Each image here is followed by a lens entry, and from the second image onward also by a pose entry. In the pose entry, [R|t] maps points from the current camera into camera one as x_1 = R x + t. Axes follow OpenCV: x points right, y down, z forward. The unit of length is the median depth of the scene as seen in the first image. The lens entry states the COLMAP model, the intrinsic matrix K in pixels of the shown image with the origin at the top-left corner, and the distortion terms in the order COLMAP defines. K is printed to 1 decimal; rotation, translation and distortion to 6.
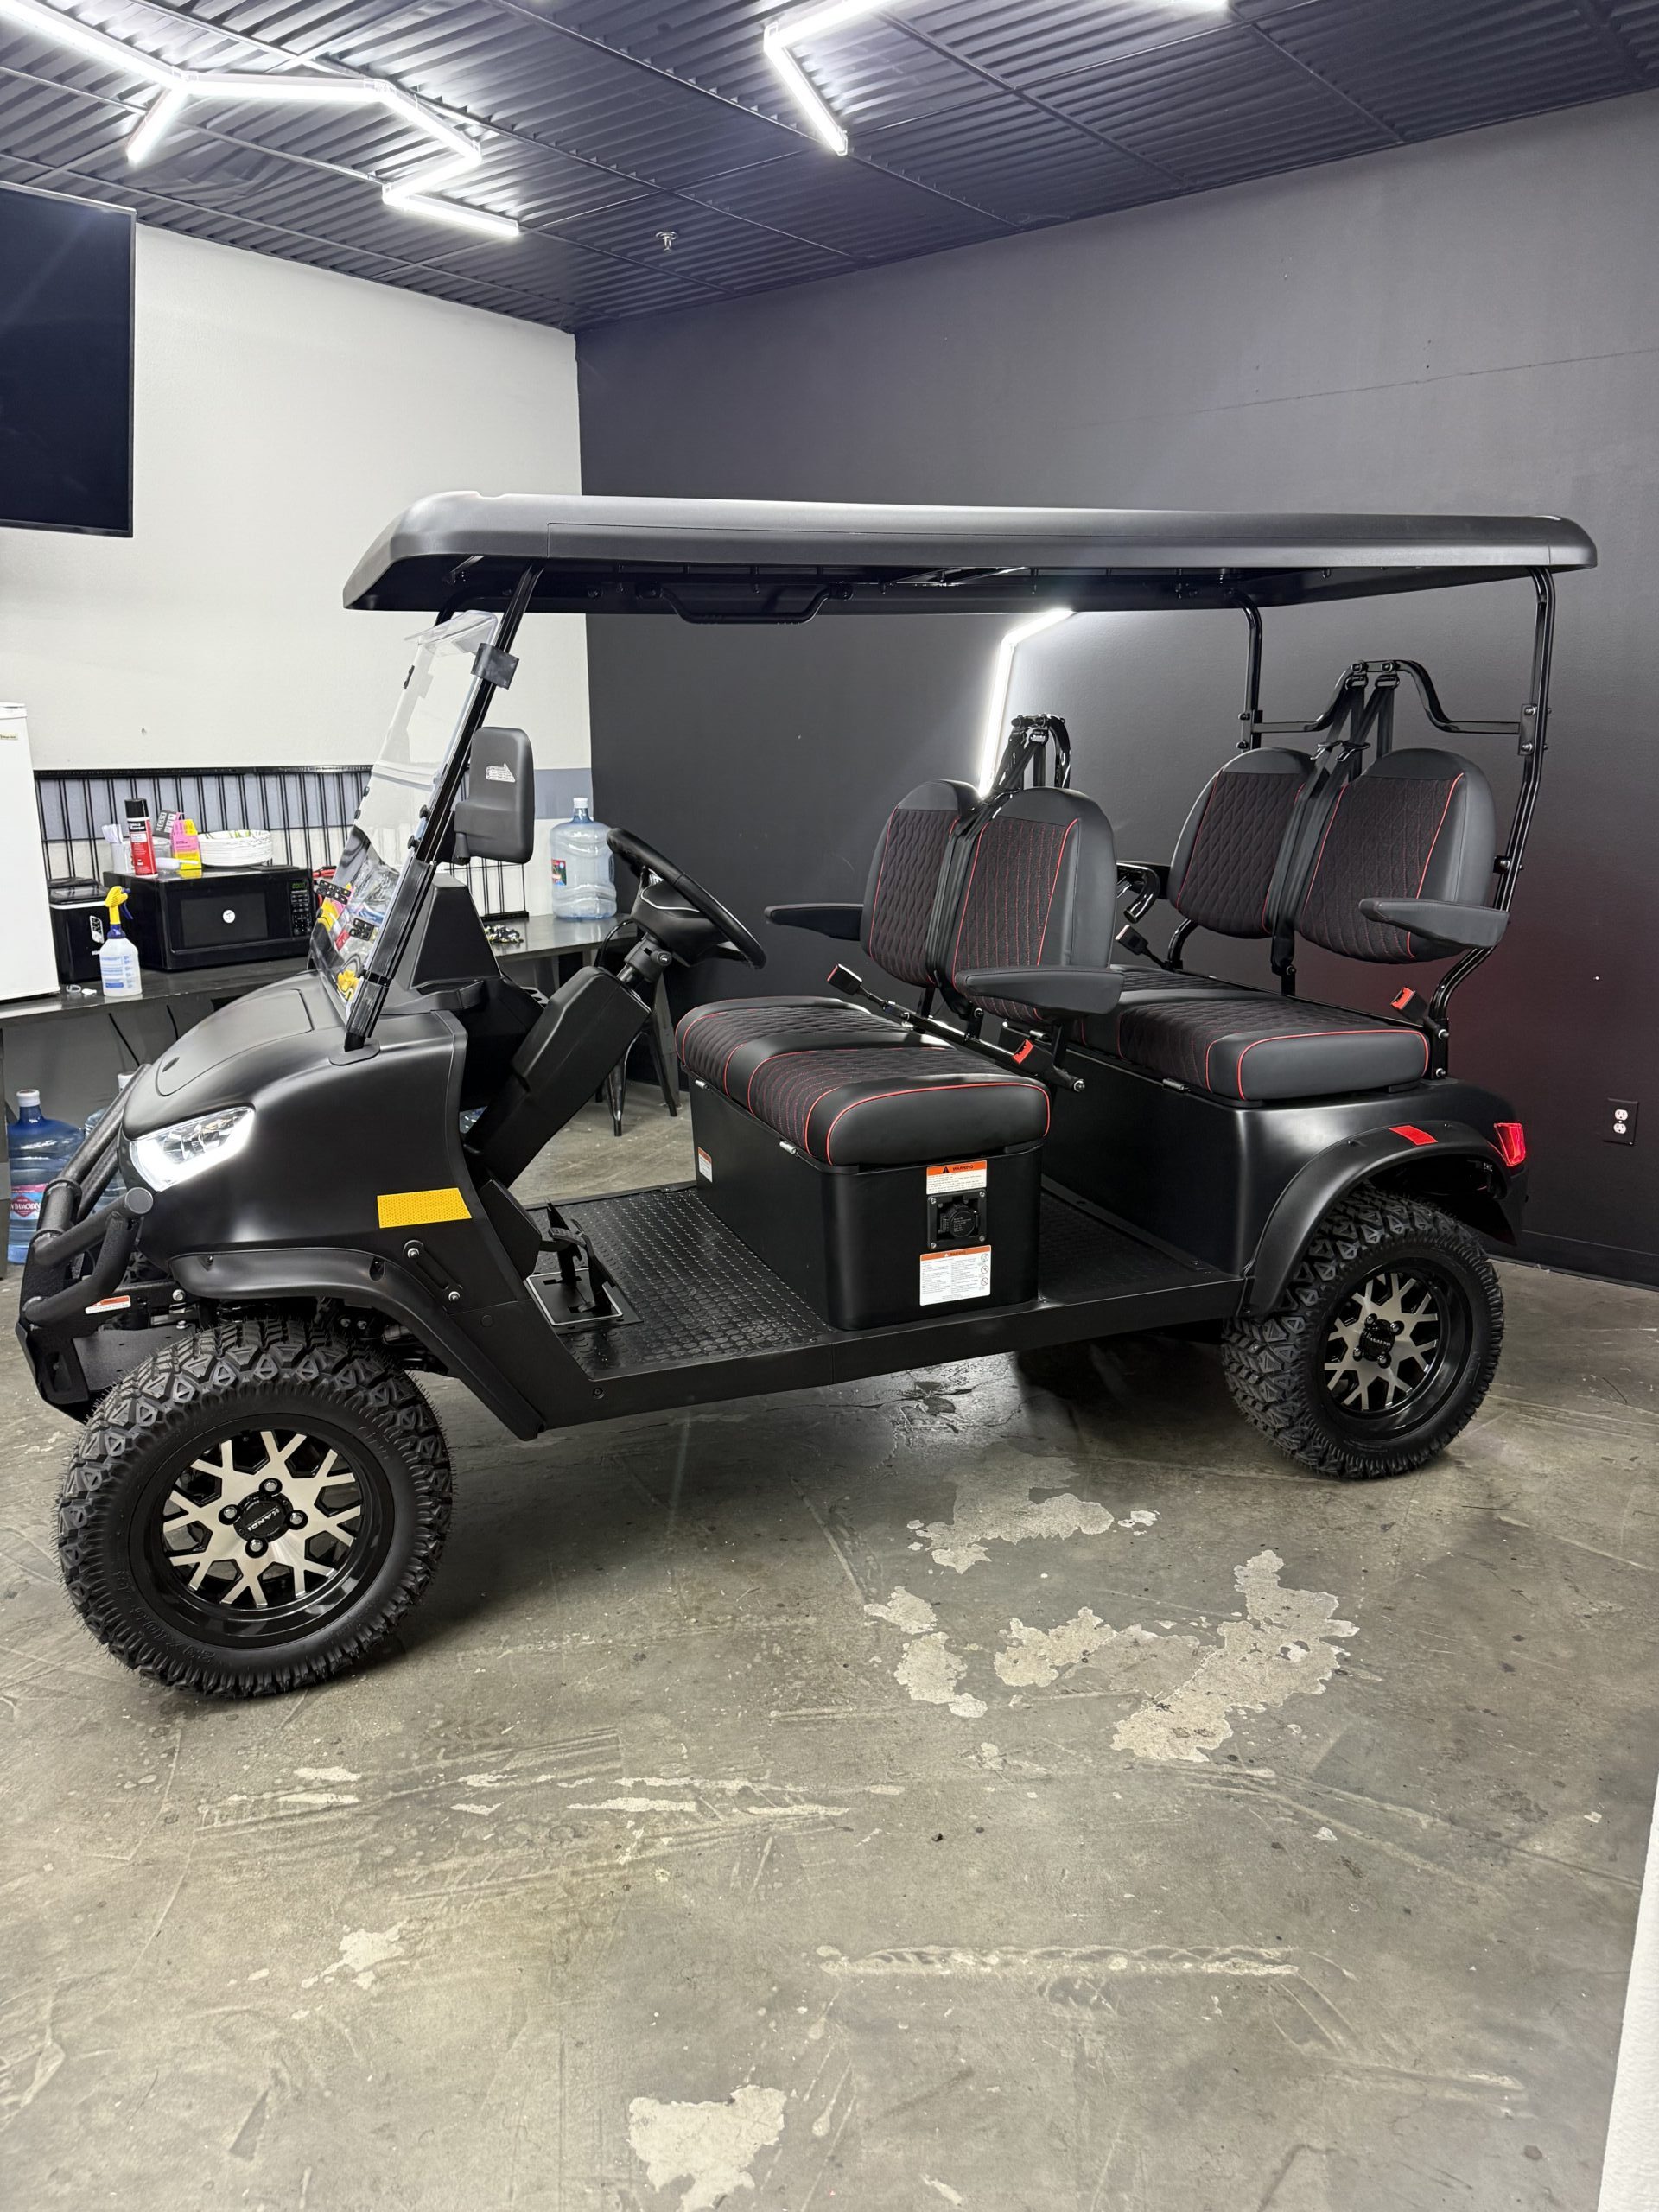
lens RADIAL K [[1580.5, 0, 886.5], [0, 1580.5, 1108.5], [0, 0, 1]] dist [-0.001085, -0.006259]
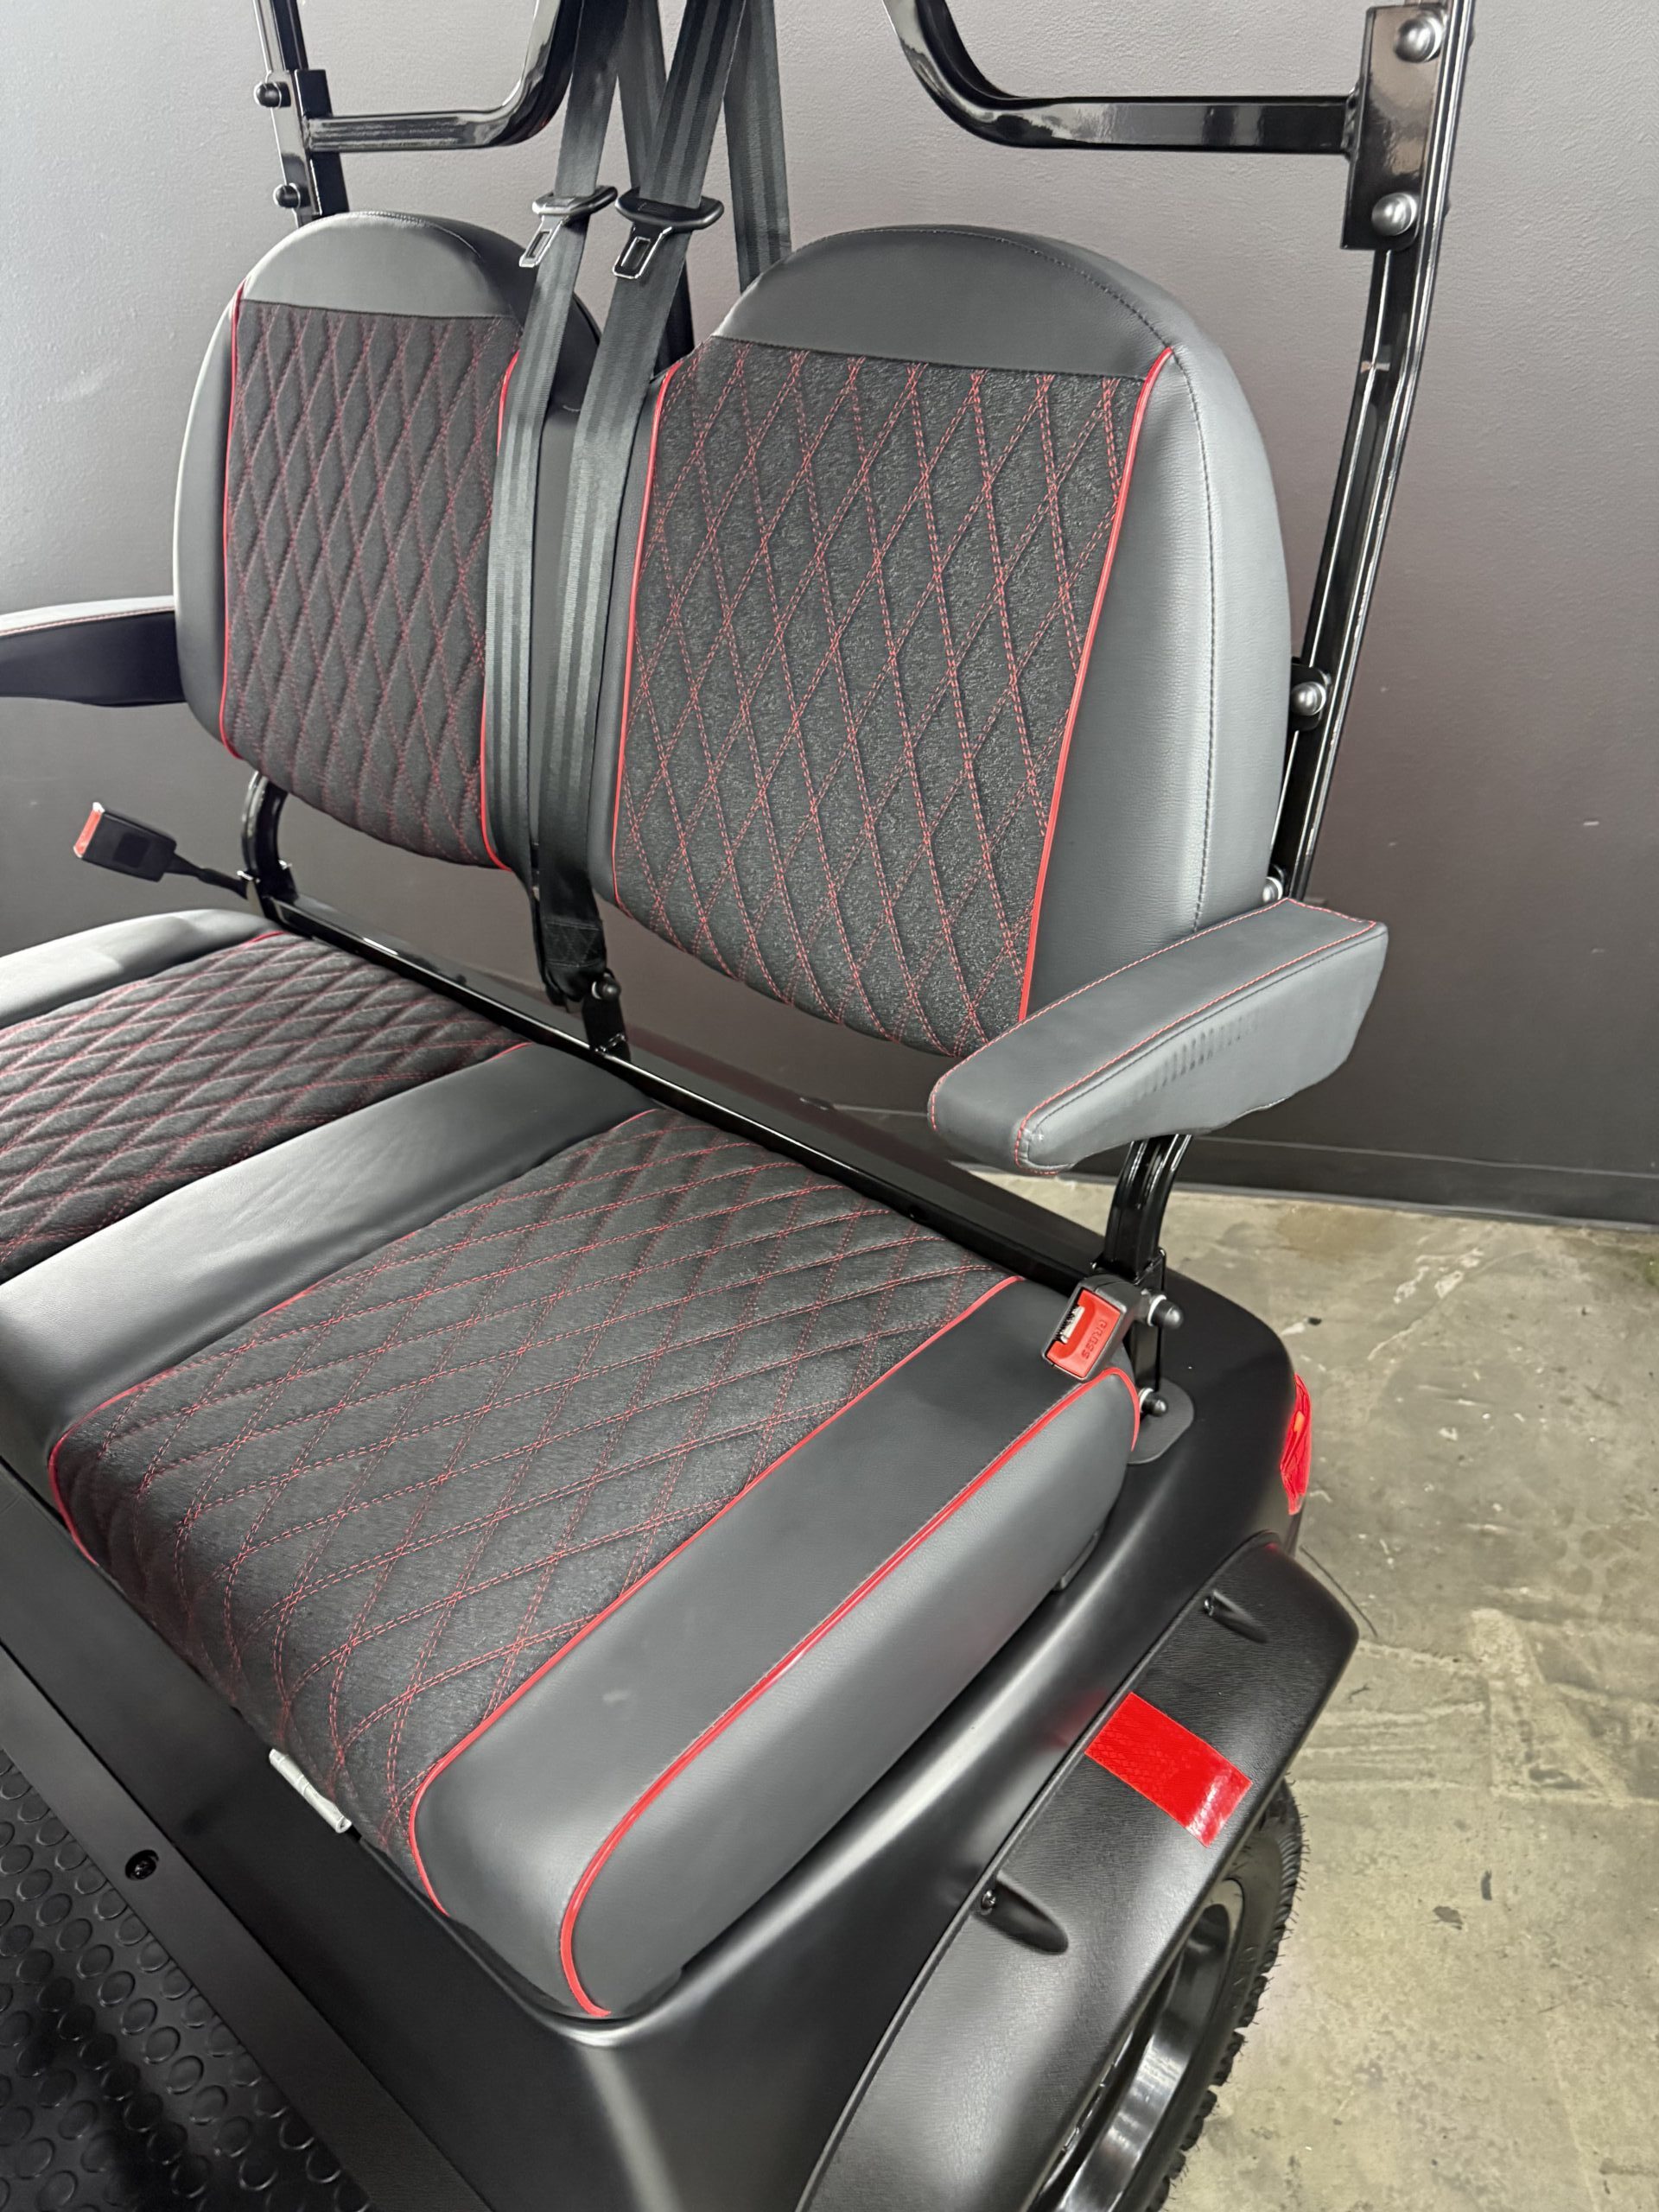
lens RADIAL K [[1580.5, 0, 886.5], [0, 1580.5, 1108.5], [0, 0, 1]] dist [-0.001085, -0.006259]
pose [[0.889641, -0.276347, 0.363554, 0.173227], [0.137610, 0.921338, 0.363593, -0.167165], [-0.435434, -0.273438, 0.857688, 0.653441]]
